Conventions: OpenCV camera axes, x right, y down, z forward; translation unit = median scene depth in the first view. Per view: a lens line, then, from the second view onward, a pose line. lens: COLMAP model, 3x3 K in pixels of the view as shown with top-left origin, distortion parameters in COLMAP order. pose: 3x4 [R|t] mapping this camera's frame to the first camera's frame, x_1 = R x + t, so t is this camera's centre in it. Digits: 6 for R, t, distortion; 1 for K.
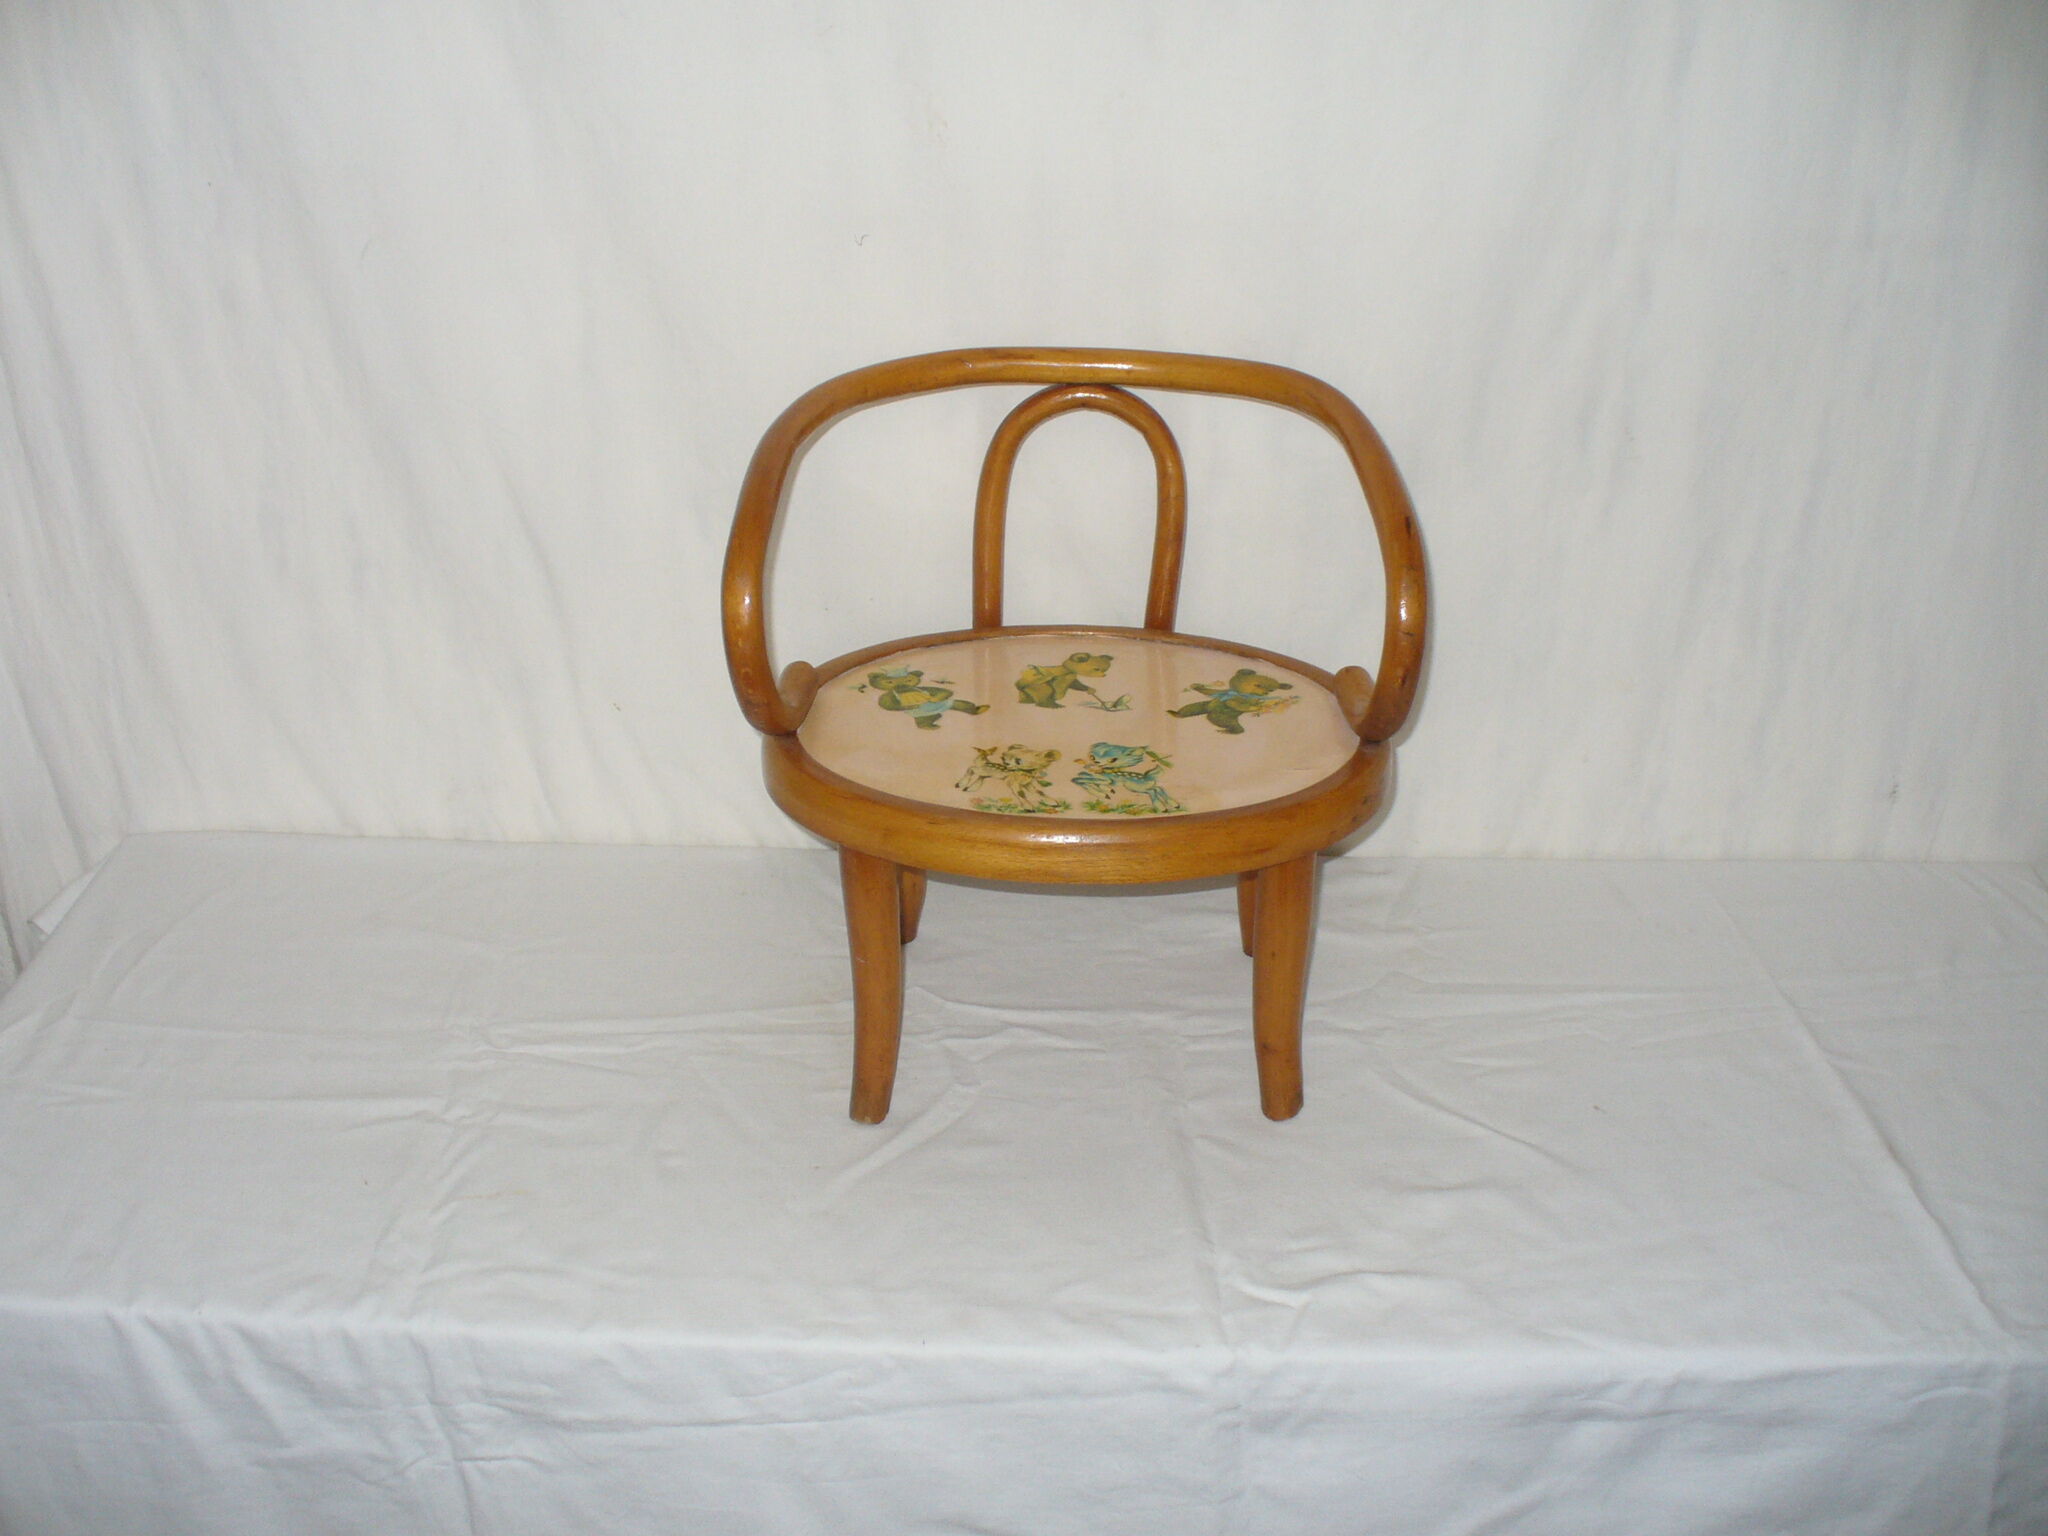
lens RADIAL K [[2346.5, 0, 1024.0], [0, 2346.5, 768.0], [0, 0, 1]] dist [-0.293610, 0.408225]
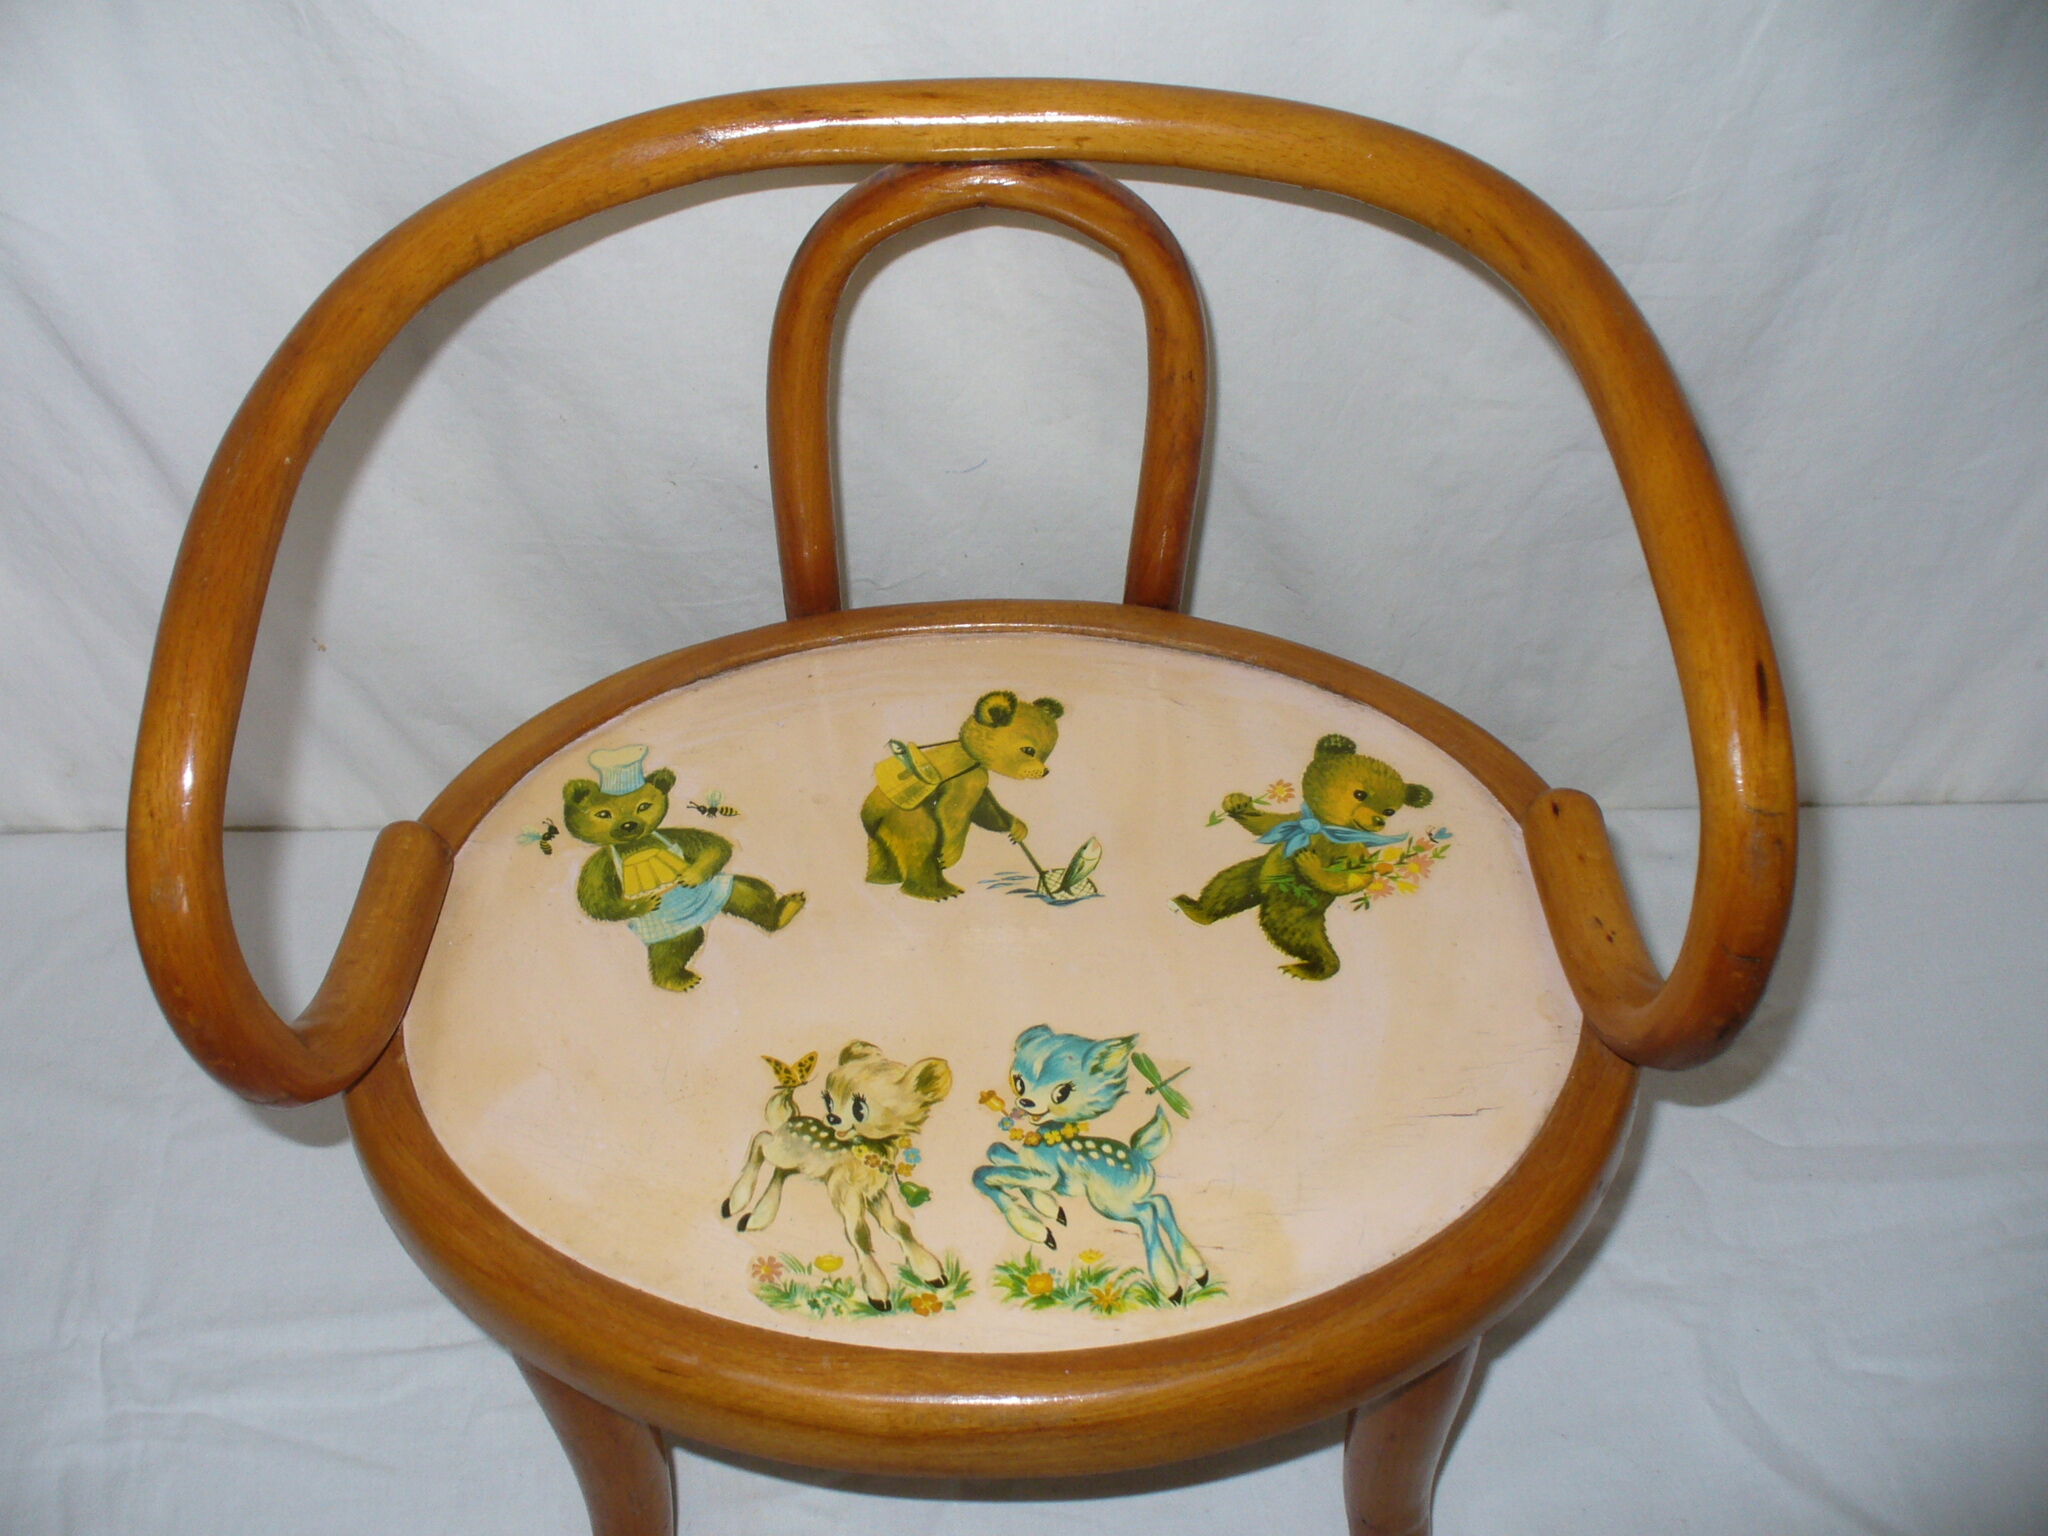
lens RADIAL K [[2346.5, 0, 1024.0], [0, 2346.5, 768.0], [0, 0, 1]] dist [-0.293610, 0.408225]
pose [[0.999388, -0.034740, -0.004094, 0.070111], [0.034022, 0.938125, 0.344621, -0.456326], [-0.008131, -0.344549, 0.938733, 1.193520]]
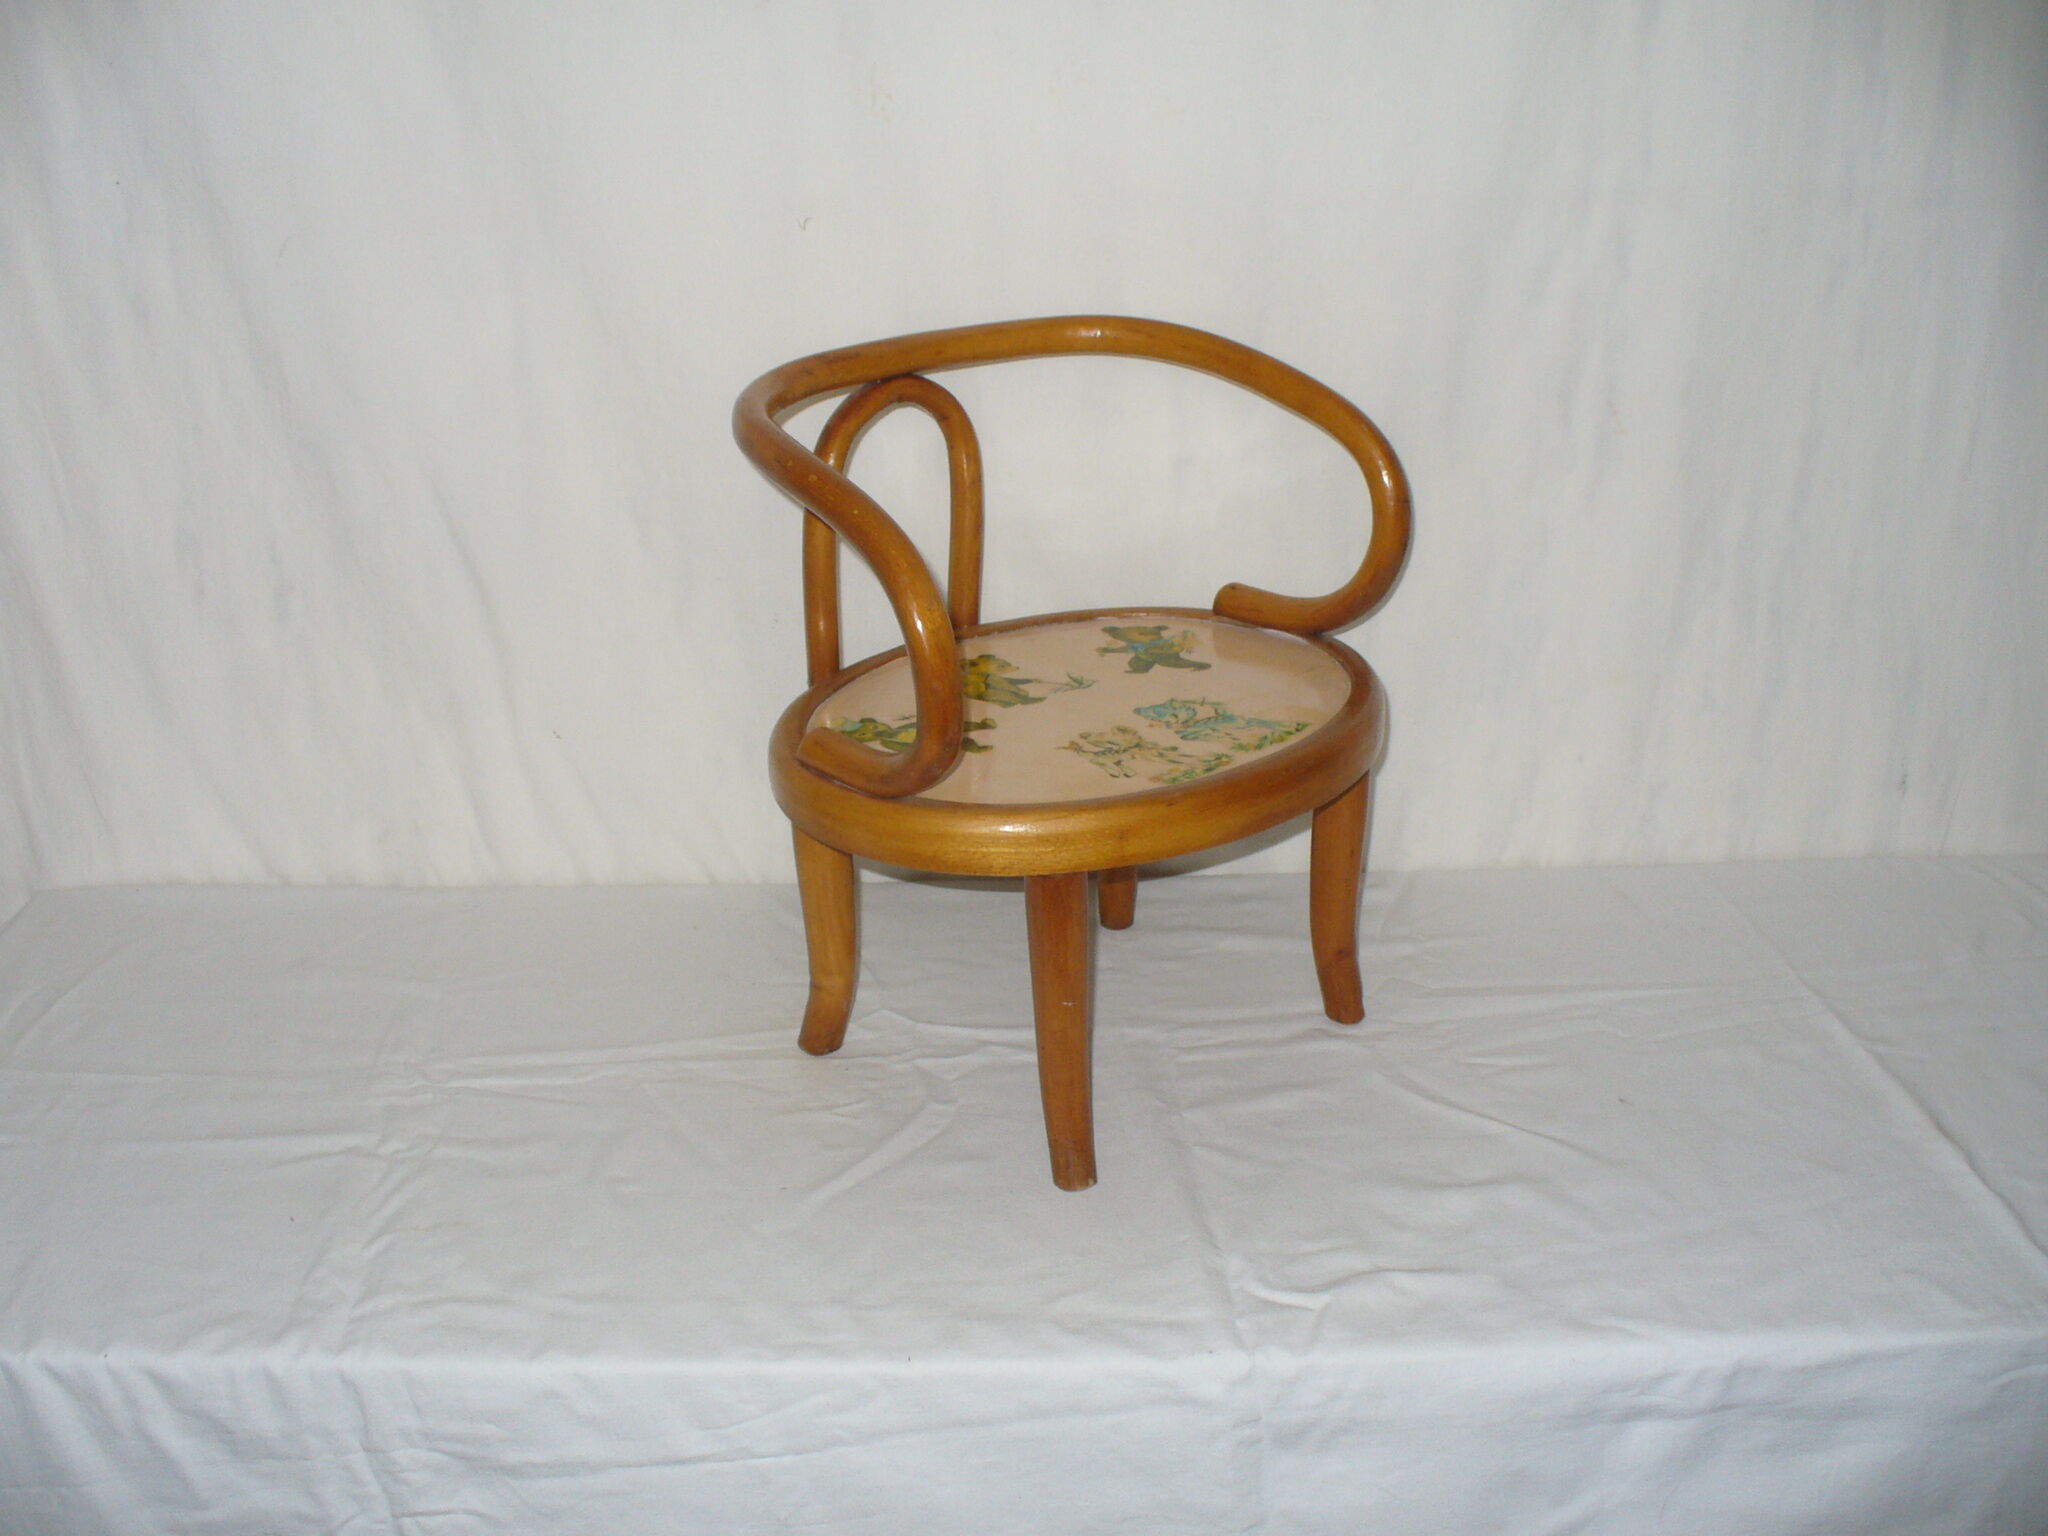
lens RADIAL K [[2346.5, 0, 1024.0], [0, 2346.5, 768.0], [0, 0, 1]] dist [-0.293610, 0.408225]
pose [[0.999155, -0.031538, 0.026366, -0.012474], [0.033432, 0.996638, -0.074799, 0.072589], [-0.023918, 0.075618, 0.996850, 0.066869]]
